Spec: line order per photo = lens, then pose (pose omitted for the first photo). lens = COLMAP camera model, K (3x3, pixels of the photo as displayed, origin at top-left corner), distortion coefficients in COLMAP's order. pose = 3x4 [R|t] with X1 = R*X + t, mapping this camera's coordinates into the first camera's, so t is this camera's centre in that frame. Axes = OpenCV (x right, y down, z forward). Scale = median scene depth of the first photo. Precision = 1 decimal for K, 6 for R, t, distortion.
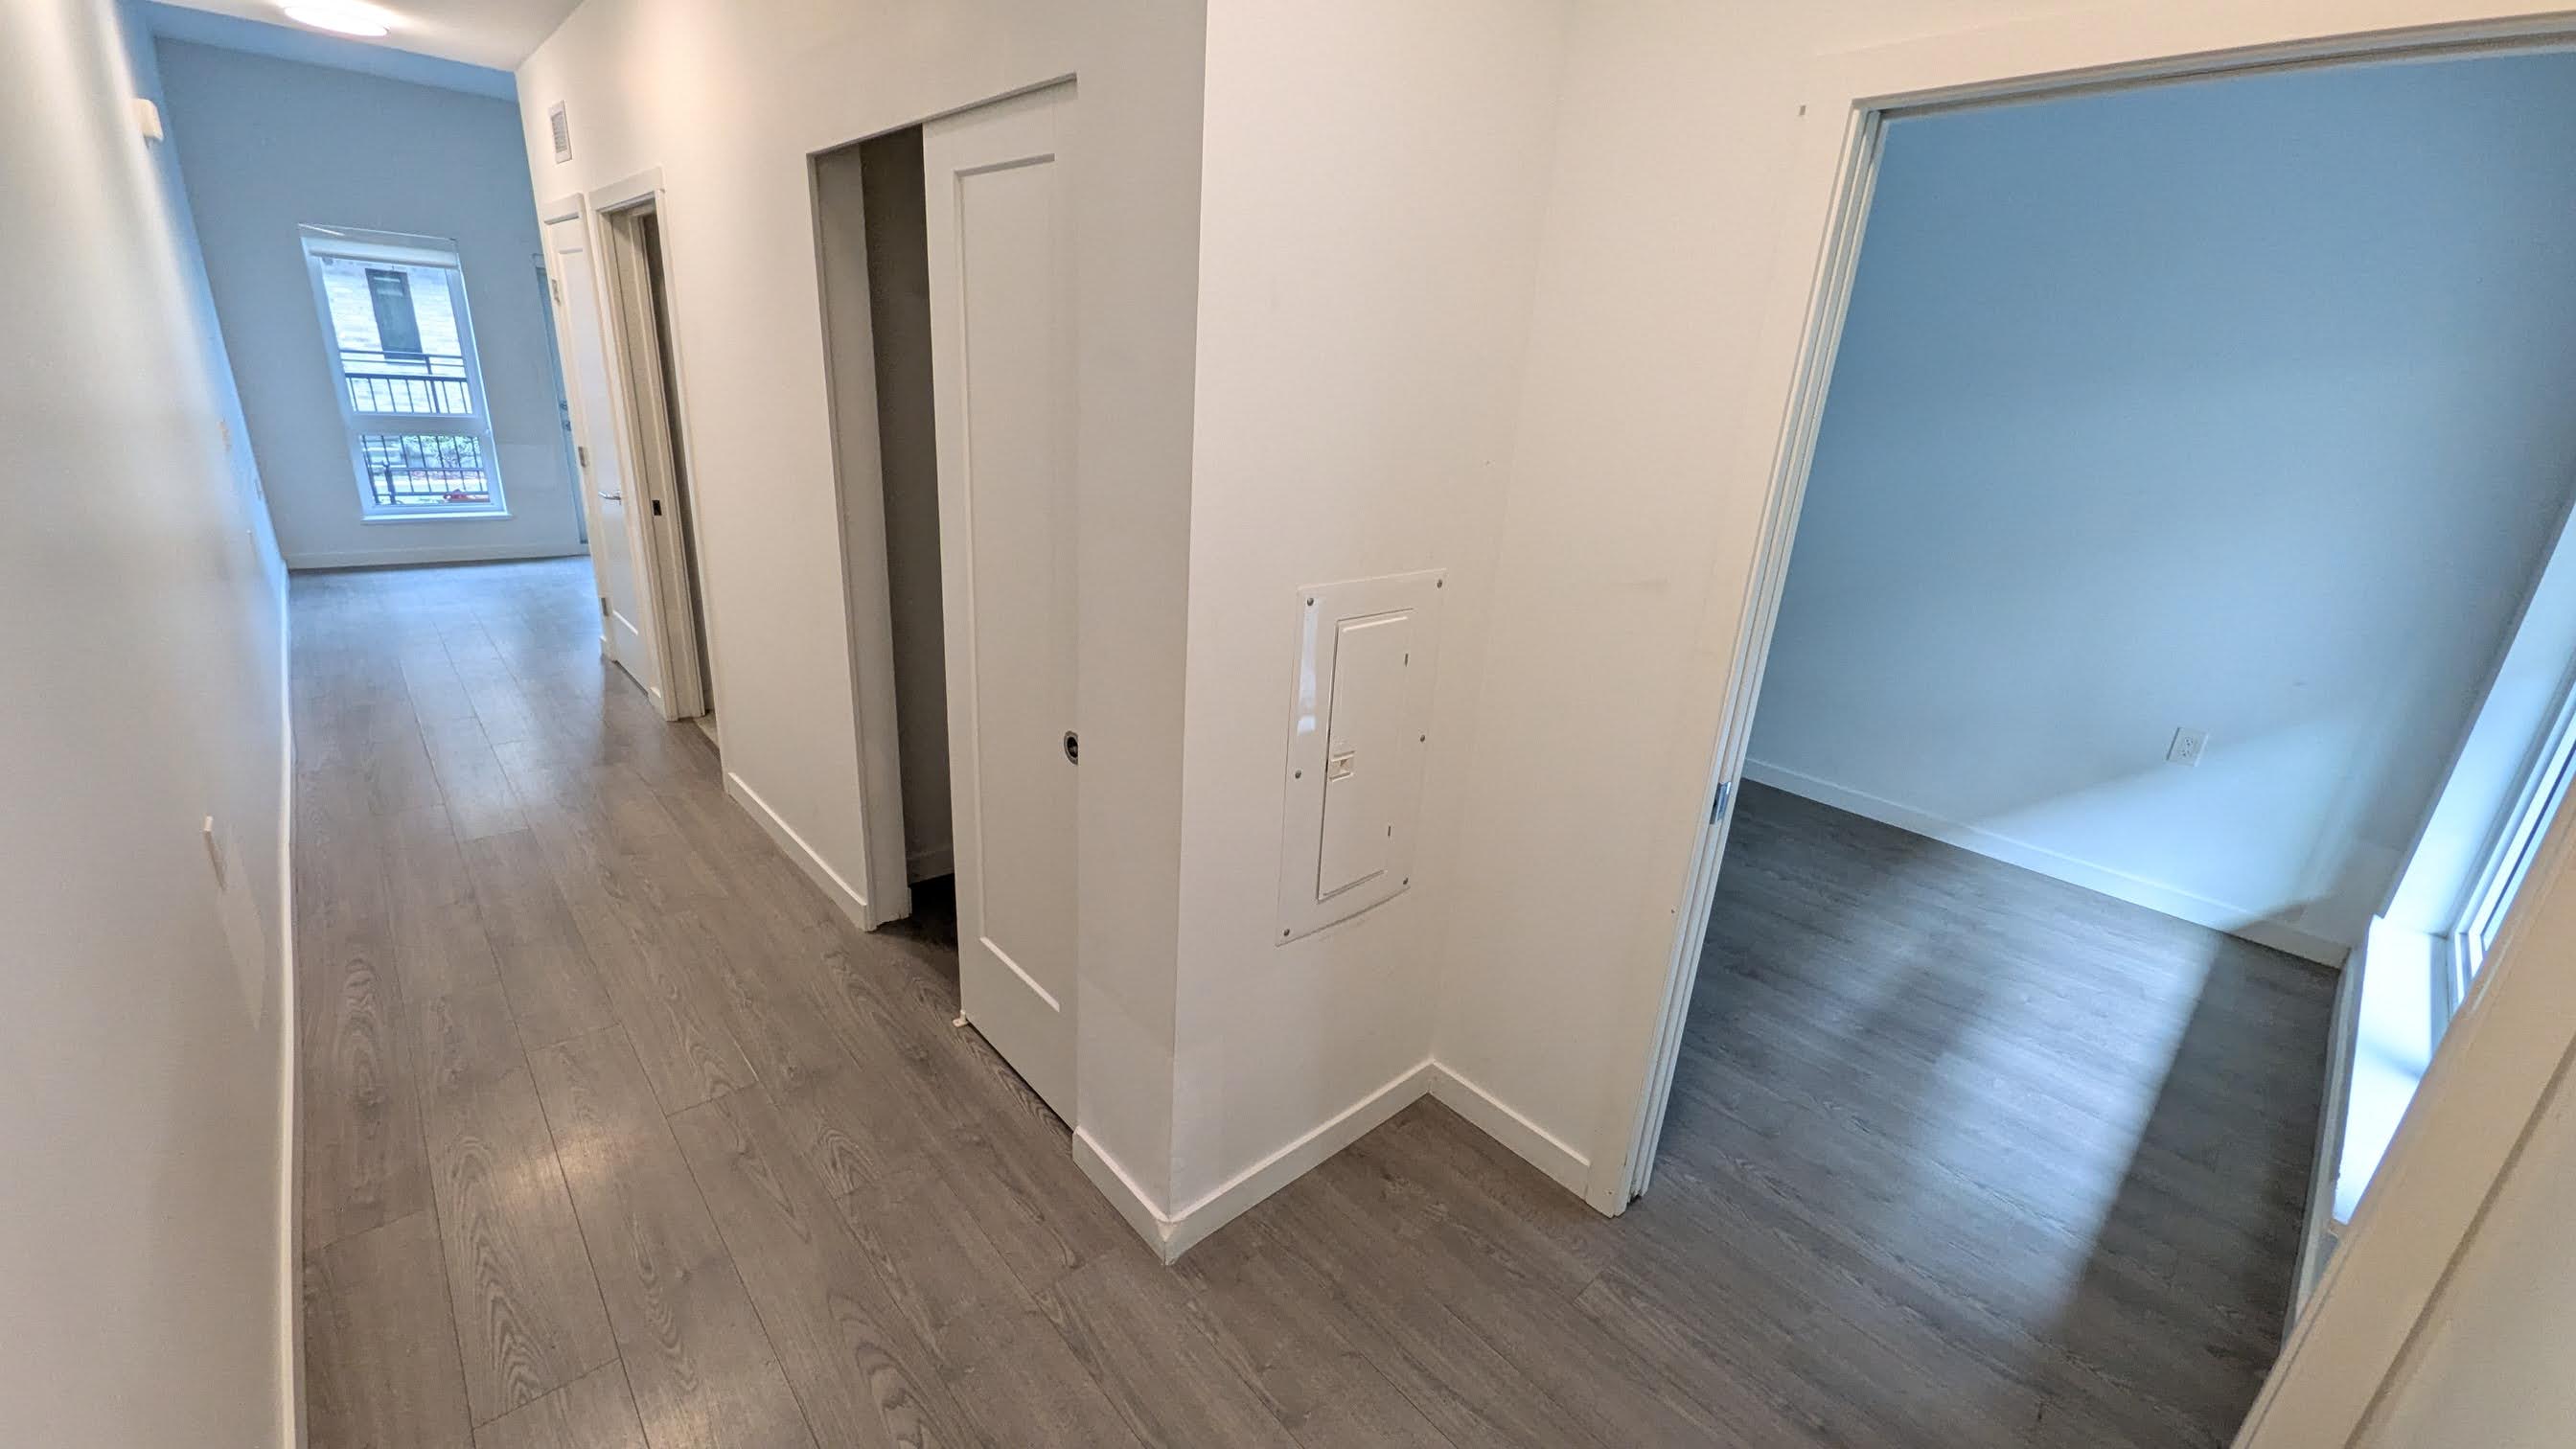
lens RADIAL K [[1003.4, 0, 1288.0], [0, 1003.4, 724.5], [0, 0, 1]] dist [-0.001207, -0.000716]
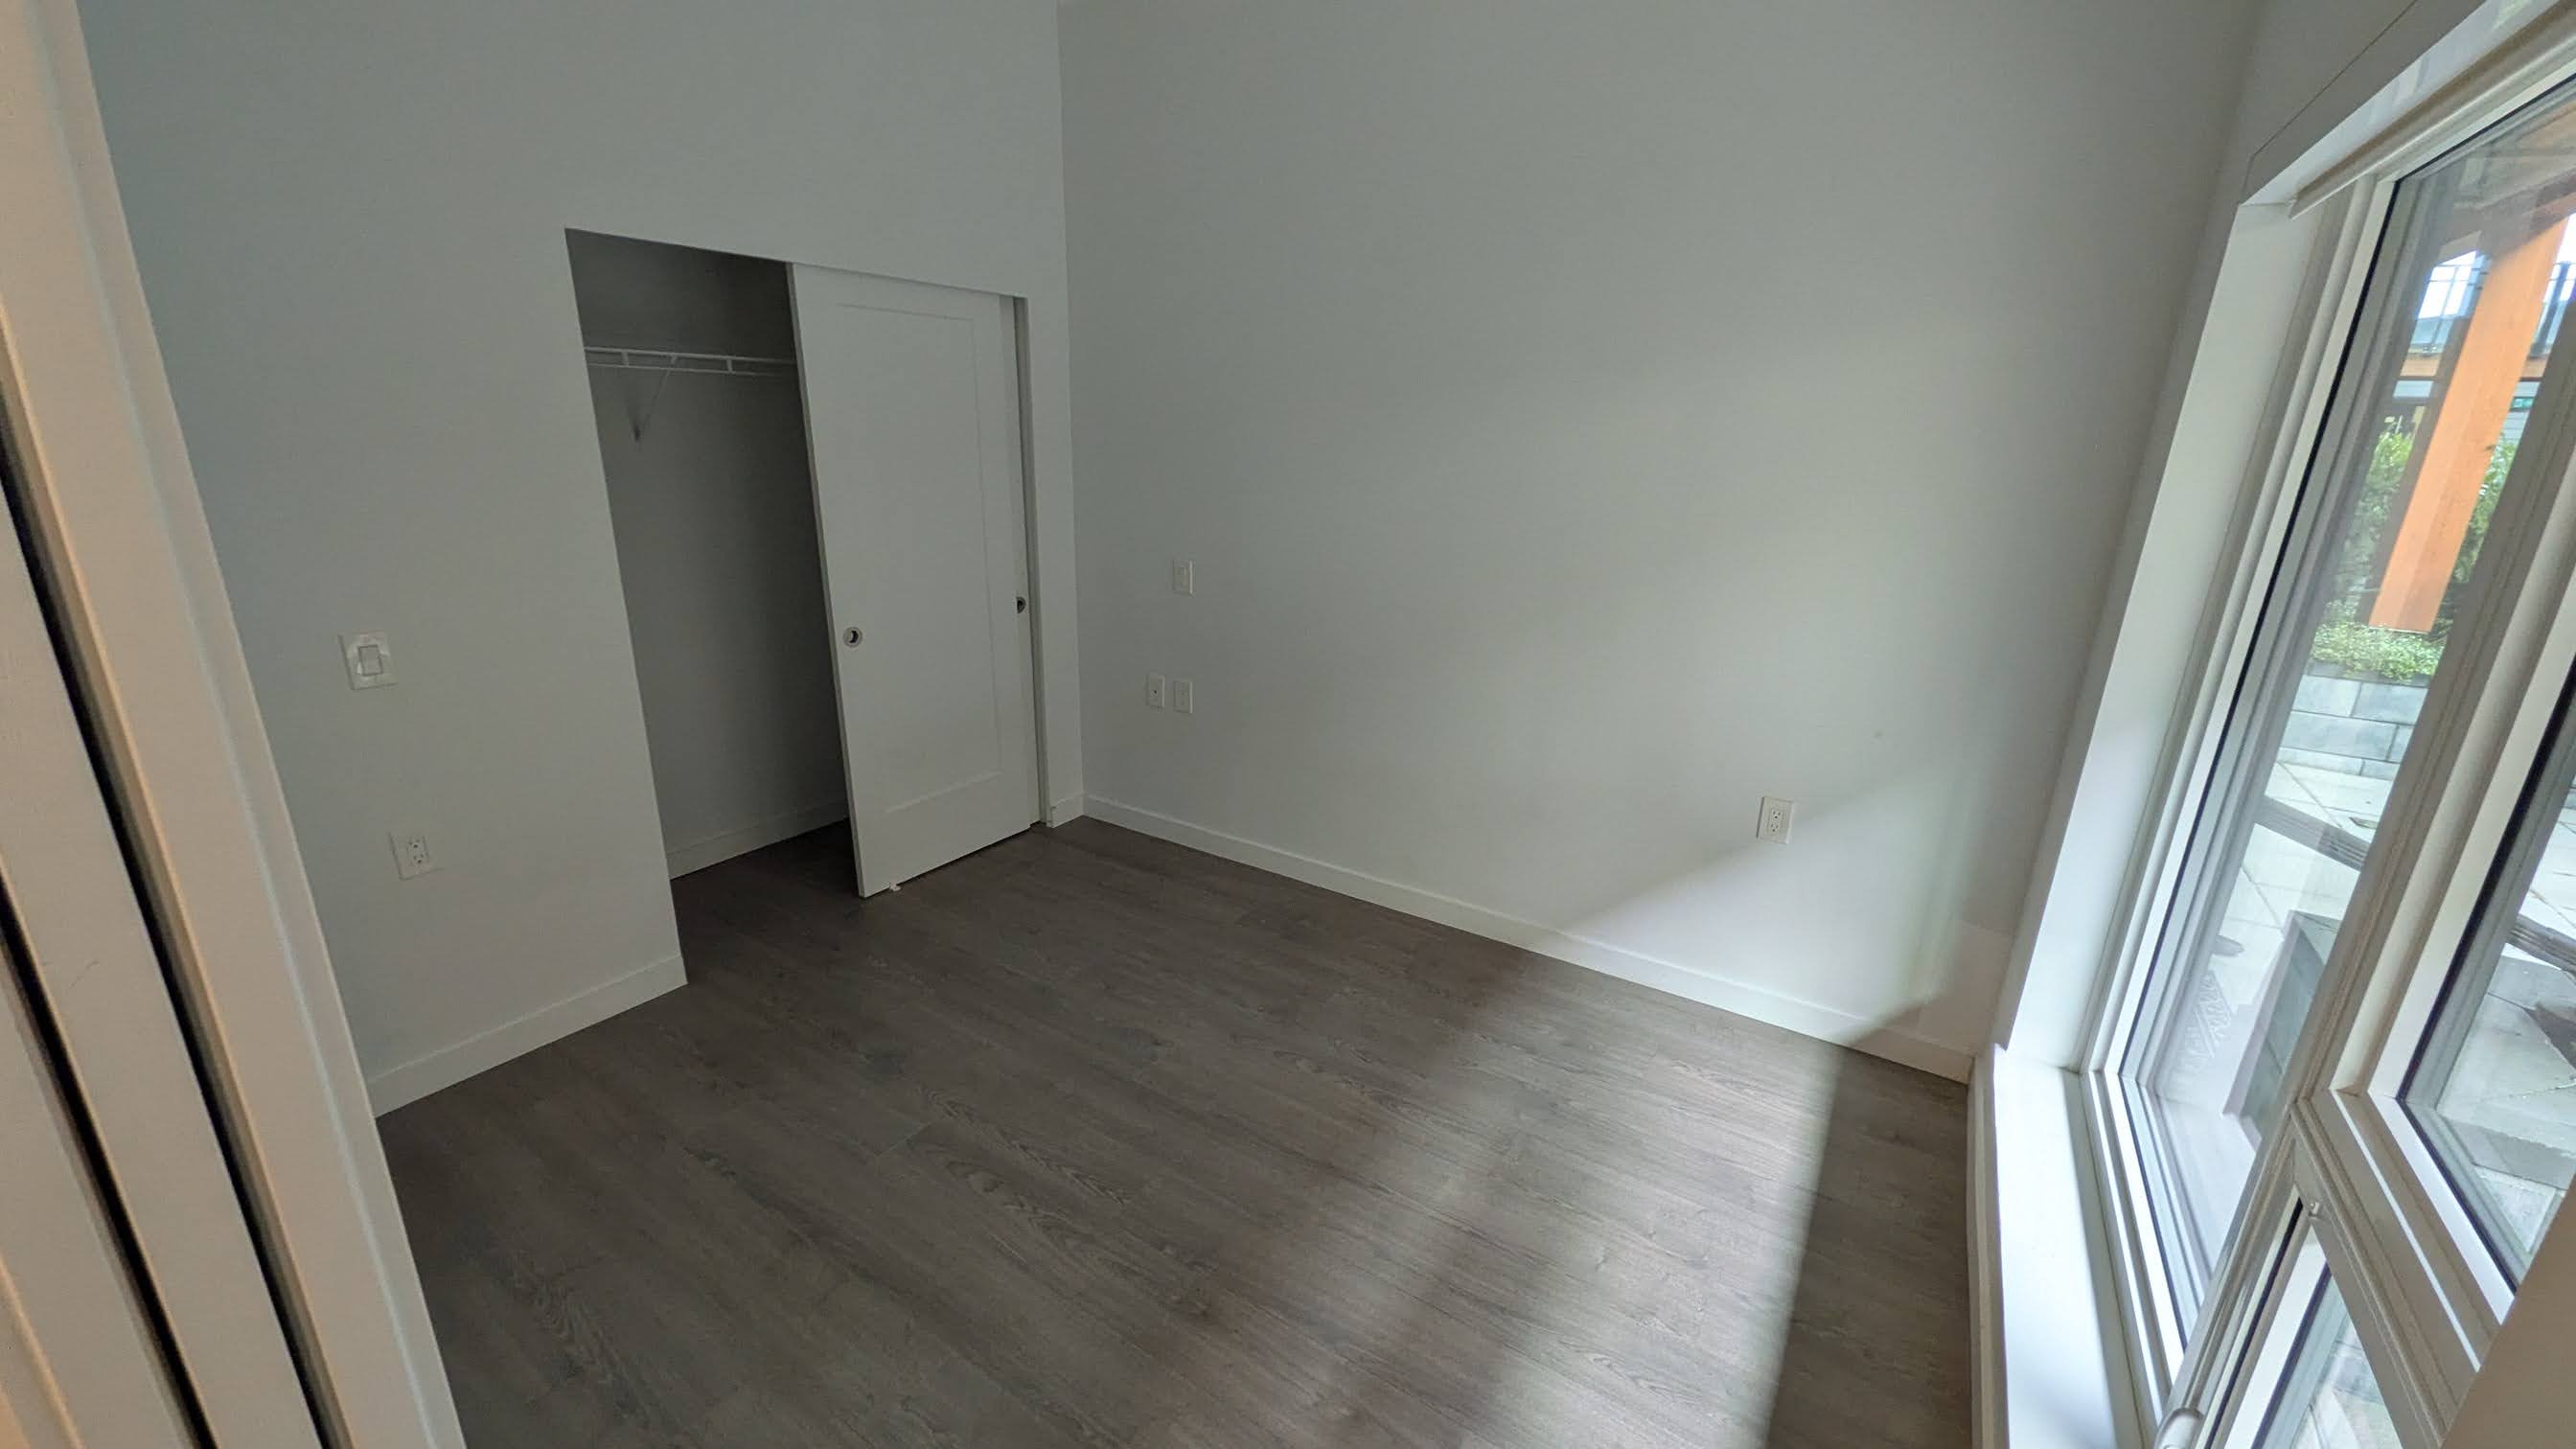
lens RADIAL K [[1003.4, 0, 1288.0], [0, 1003.4, 724.5], [0, 0, 1]] dist [-0.001207, -0.000716]
pose [[0.965680, -0.104560, 0.237758, 0.358524], [0.113156, 0.993317, -0.022759, -0.082863], [-0.233789, 0.048882, 0.971058, 0.327595]]
